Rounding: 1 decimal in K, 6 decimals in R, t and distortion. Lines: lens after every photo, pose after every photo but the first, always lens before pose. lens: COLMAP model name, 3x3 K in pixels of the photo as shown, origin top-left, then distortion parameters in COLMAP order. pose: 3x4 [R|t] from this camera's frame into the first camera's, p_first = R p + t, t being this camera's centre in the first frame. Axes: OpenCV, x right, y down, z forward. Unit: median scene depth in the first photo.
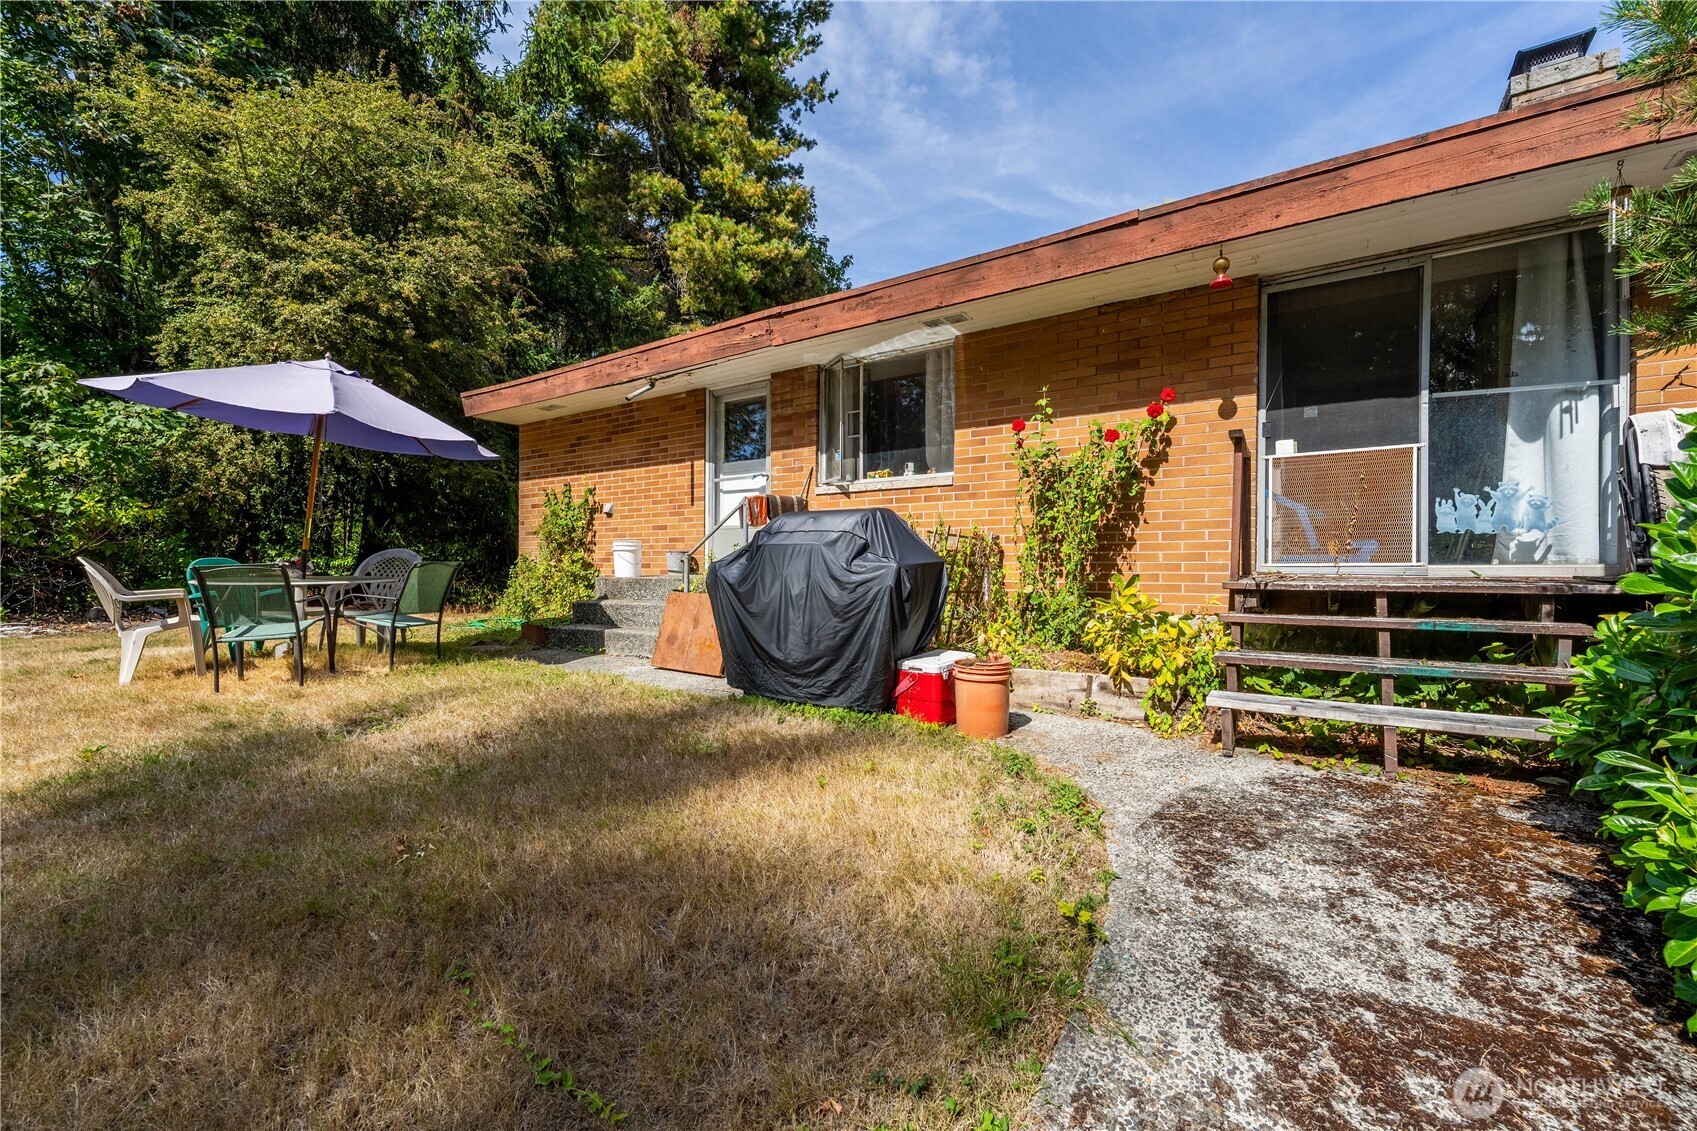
lens RADIAL K [[684.7, 0, 849.8], [0, 684.7, 564.9], [0, 0, 1]] dist [0.000307, 0.000010]
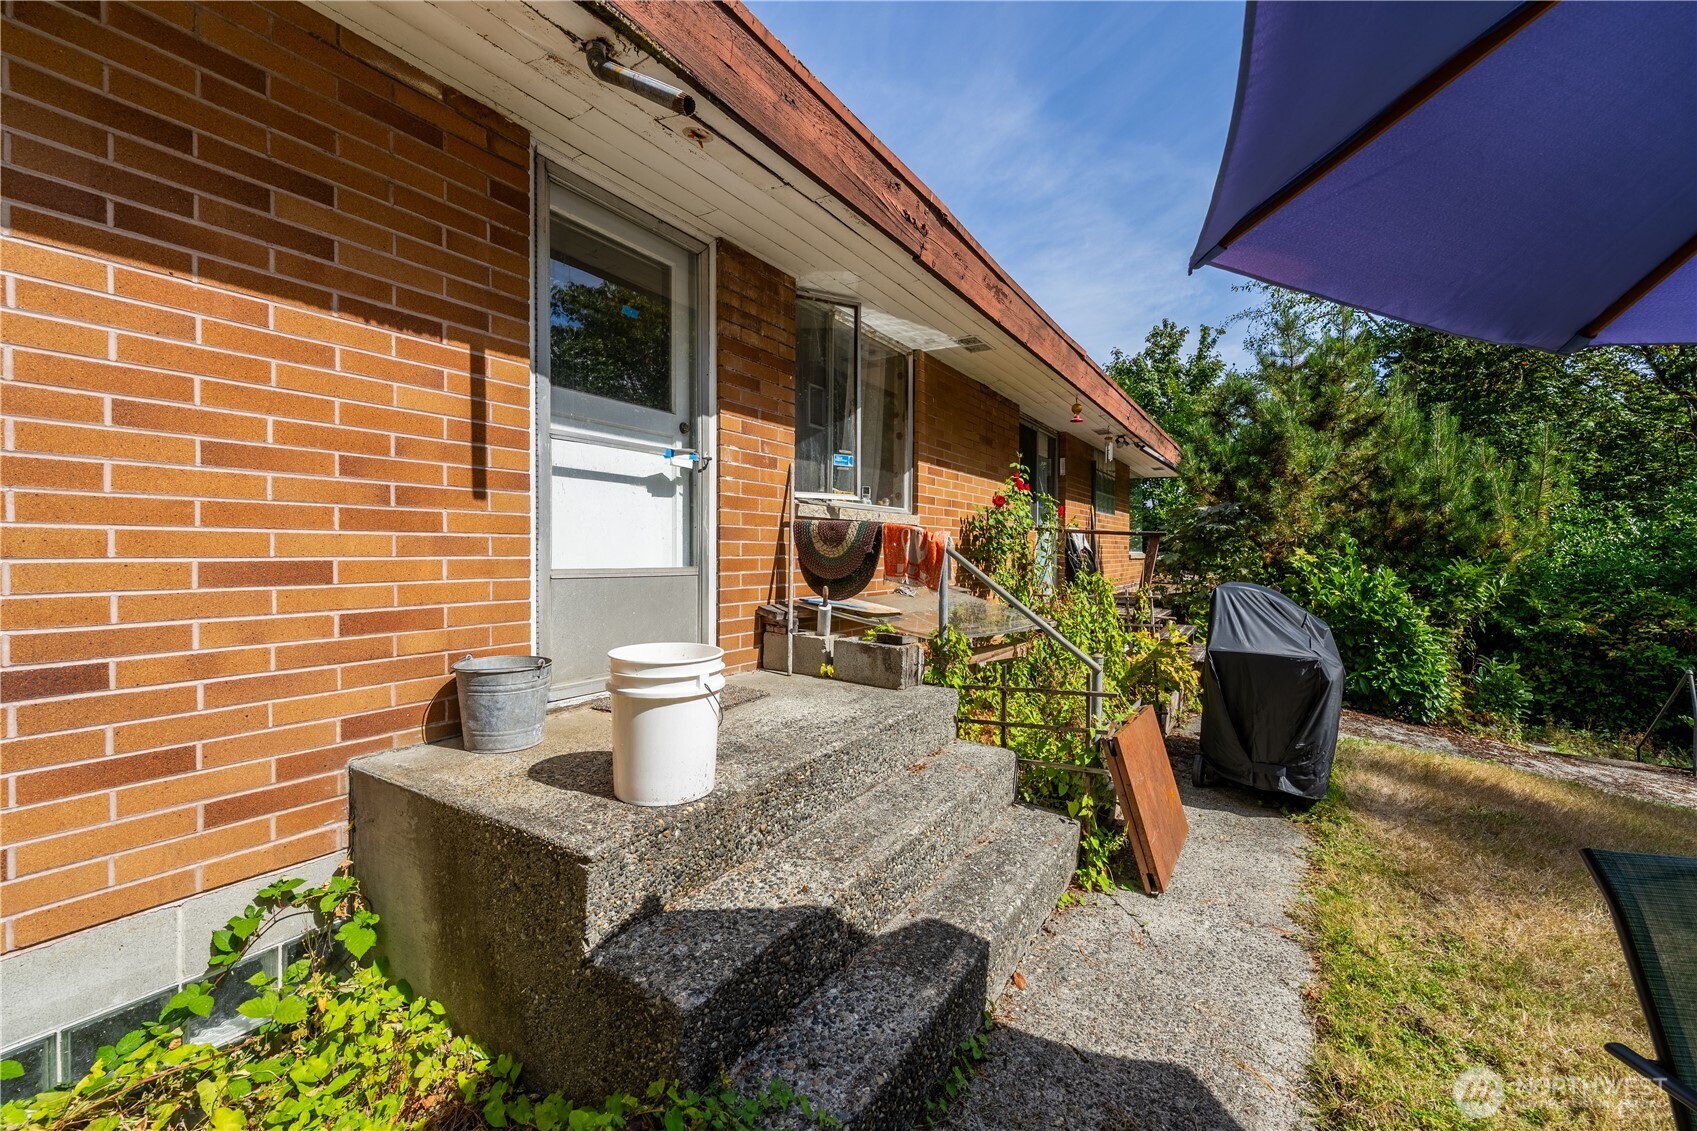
lens RADIAL K [[684.7, 0, 849.7], [0, 684.7, 561.1], [0, 0, 1]] dist [0.000307, 0.000010]
pose [[-0.031839, -0.008325, 0.999458, -0.527881], [0.002692, 0.999961, 0.008415, -0.062277], [-0.999489, 0.002958, -0.031815, 0.850873]]
